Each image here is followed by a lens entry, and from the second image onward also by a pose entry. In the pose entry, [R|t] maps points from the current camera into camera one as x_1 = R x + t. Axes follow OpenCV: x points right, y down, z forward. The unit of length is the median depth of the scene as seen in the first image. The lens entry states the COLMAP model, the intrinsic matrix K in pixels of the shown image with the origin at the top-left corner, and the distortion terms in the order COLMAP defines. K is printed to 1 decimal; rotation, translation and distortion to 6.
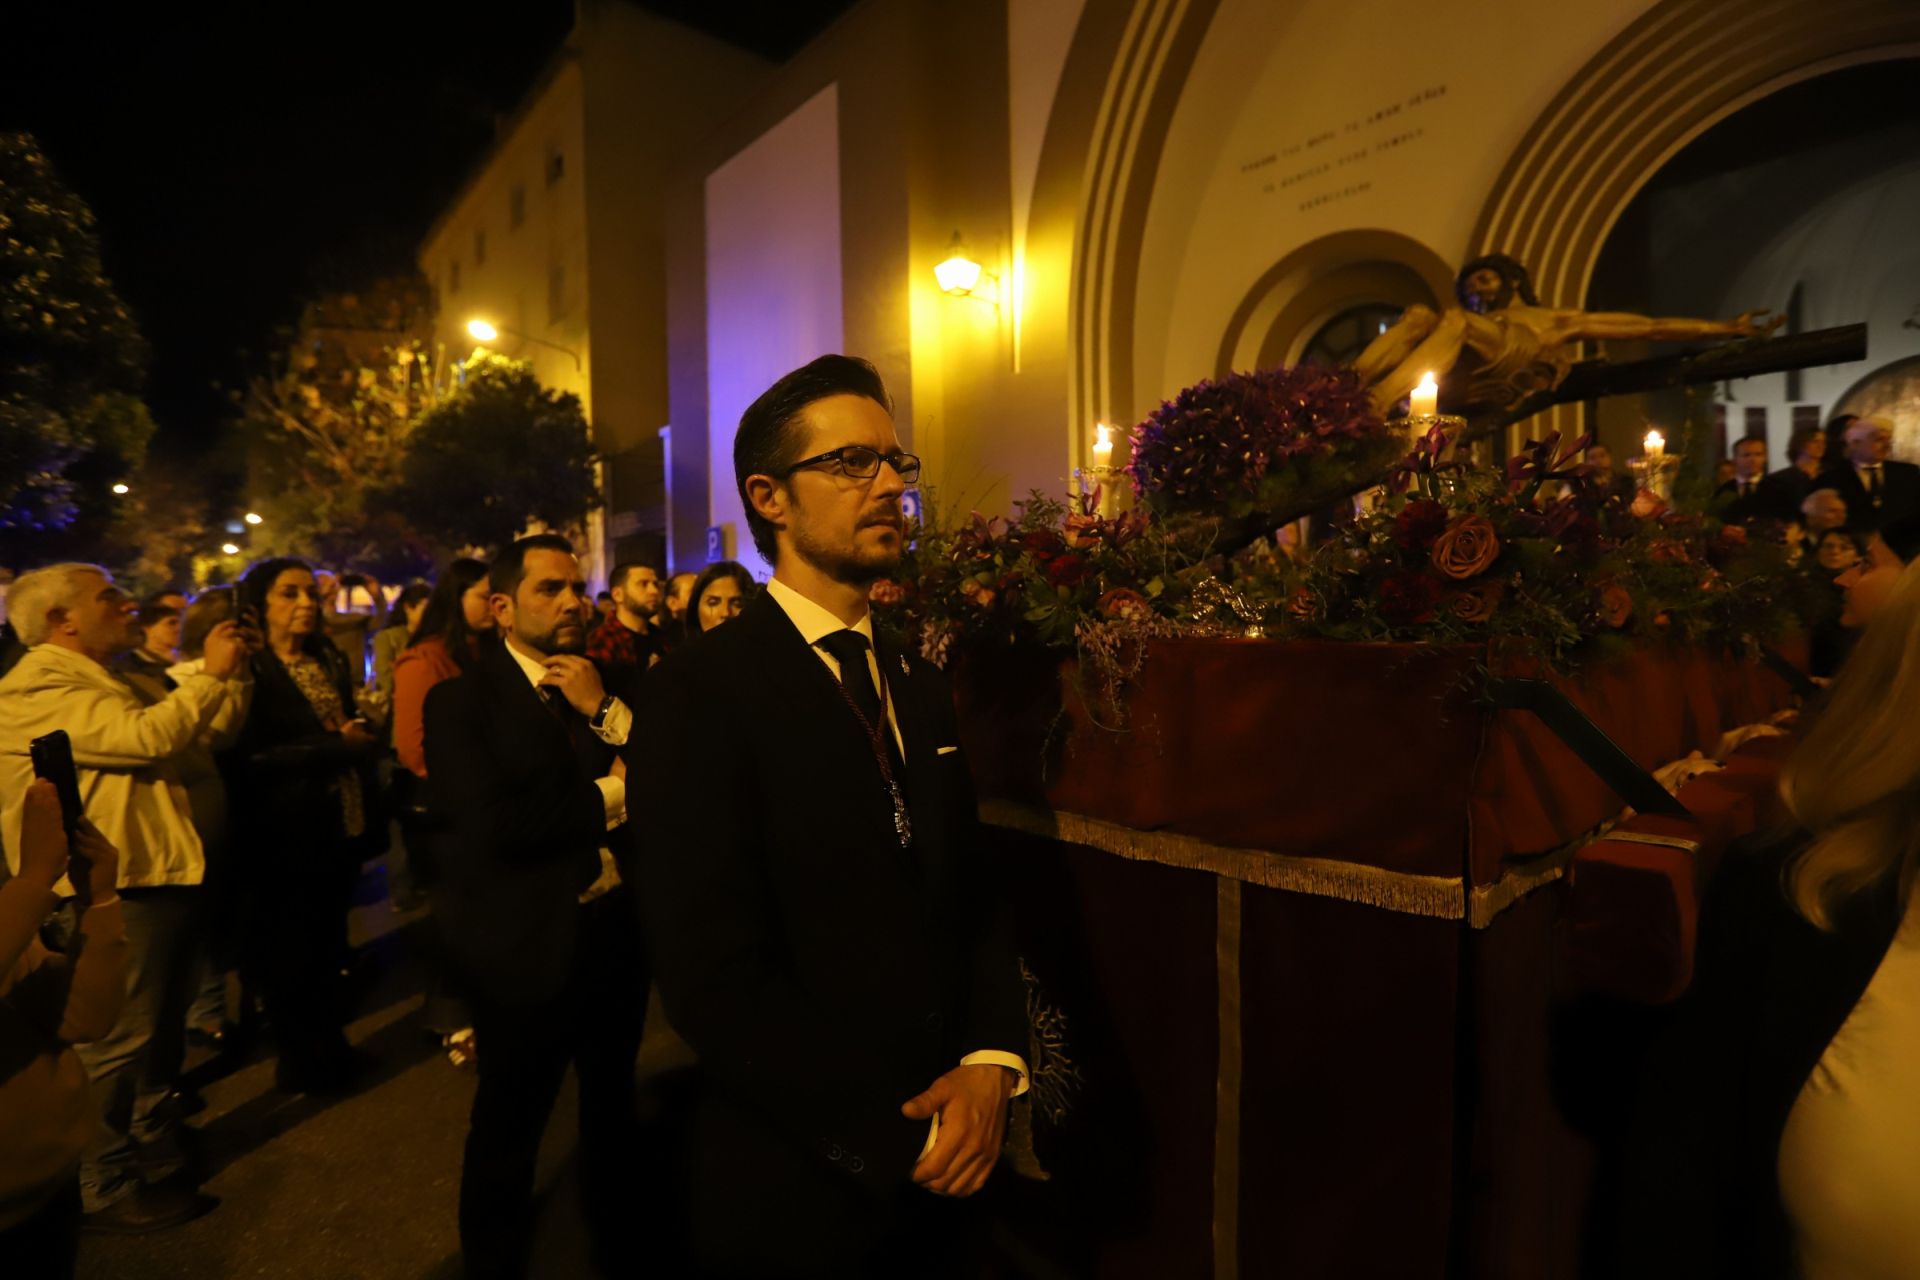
lens RADIAL K [[920.6, 0, 972.2], [0, 920.6, 635.8], [0, 0, 1]] dist [-0.023960, 0.007656]
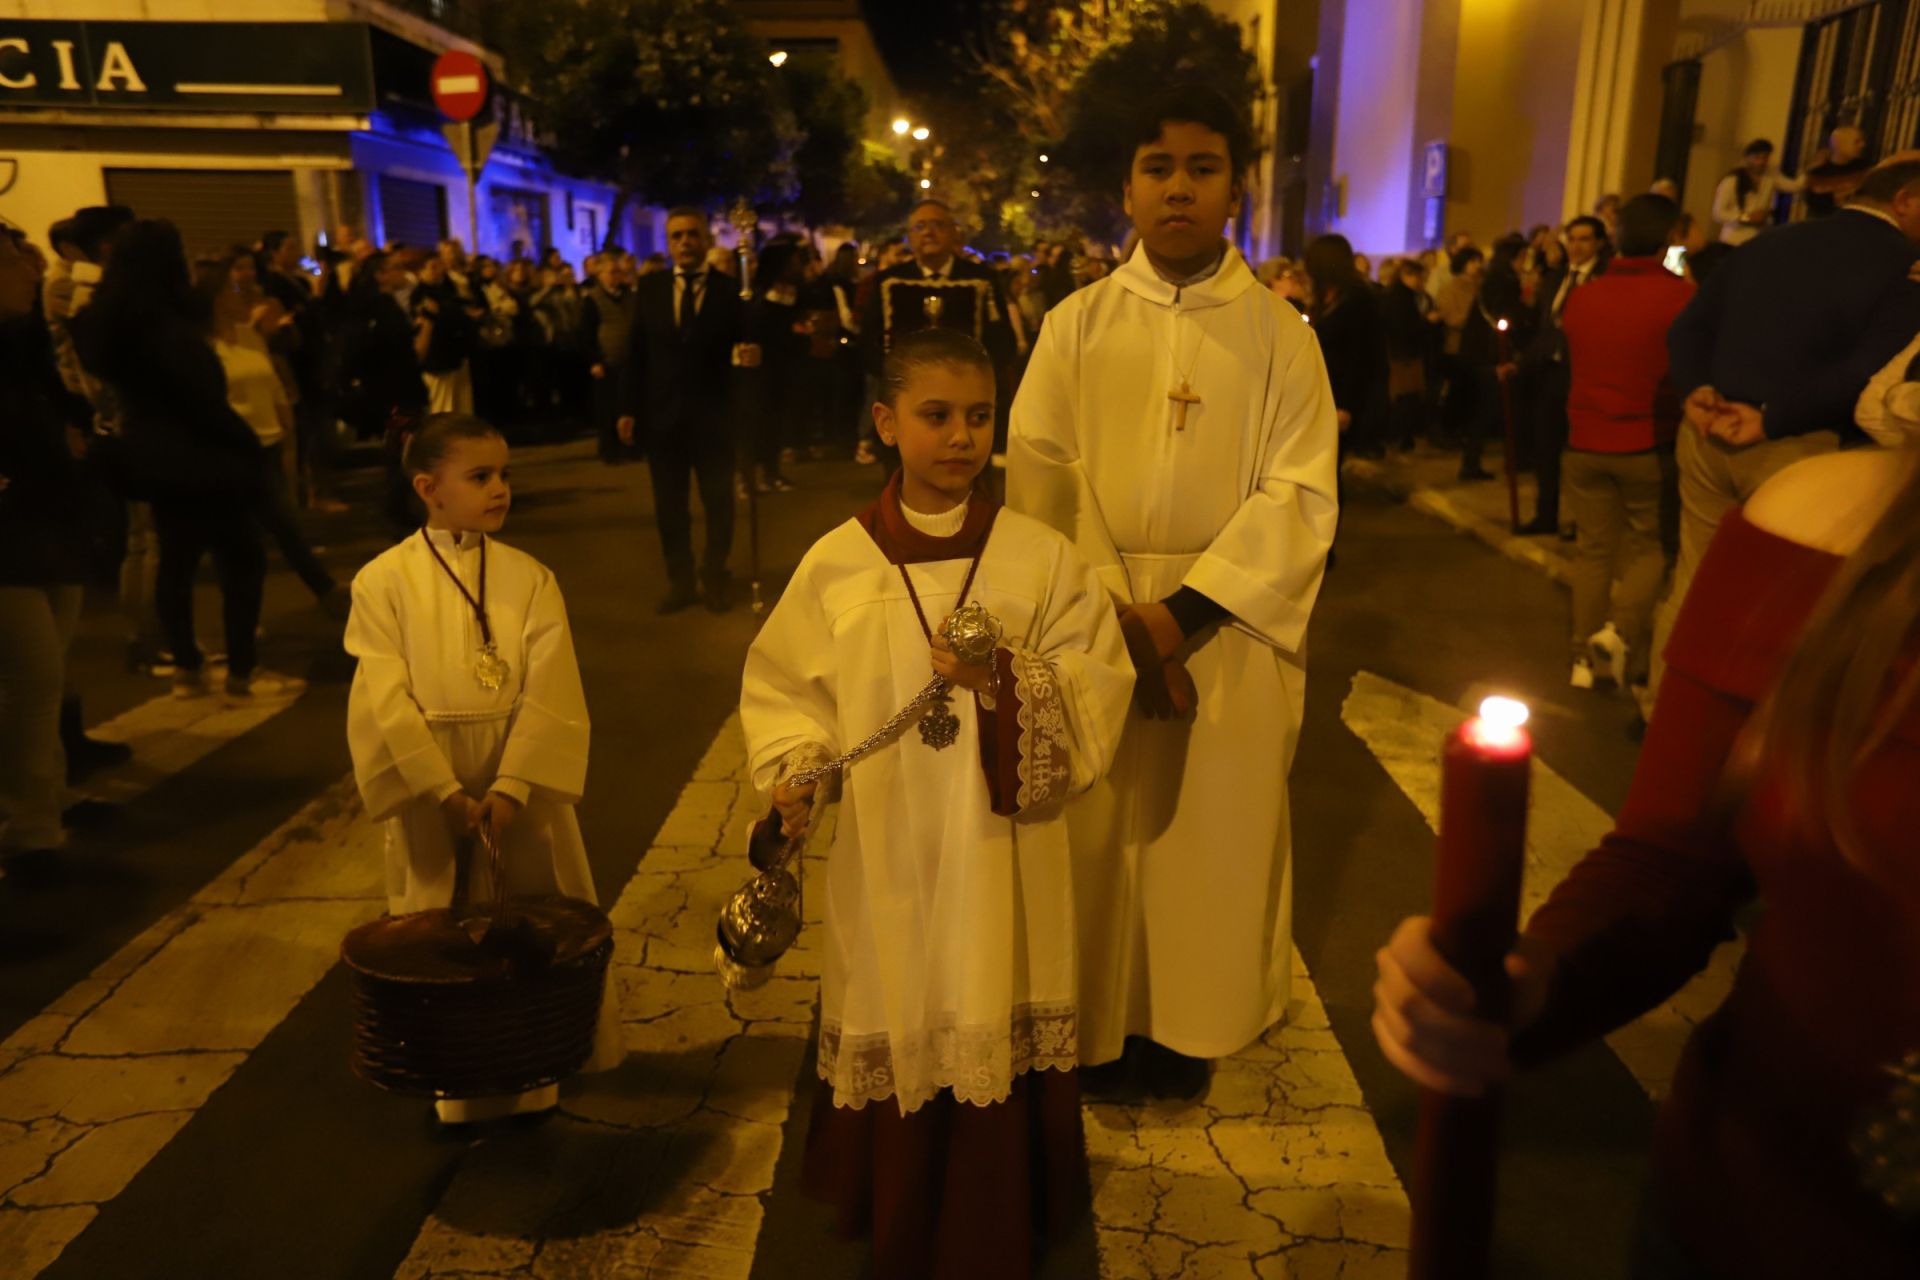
lens RADIAL K [[1320.1, 0, 957.2], [0, 1320.1, 612.4], [0, 0, 1]] dist [0.006506, 0.012379]
pose [[0.734647, 0.190794, -0.651069, 0.540243], [-0.044854, 0.971202, 0.233996, 0.004872], [0.676965, -0.142702, 0.722049, -0.324772]]
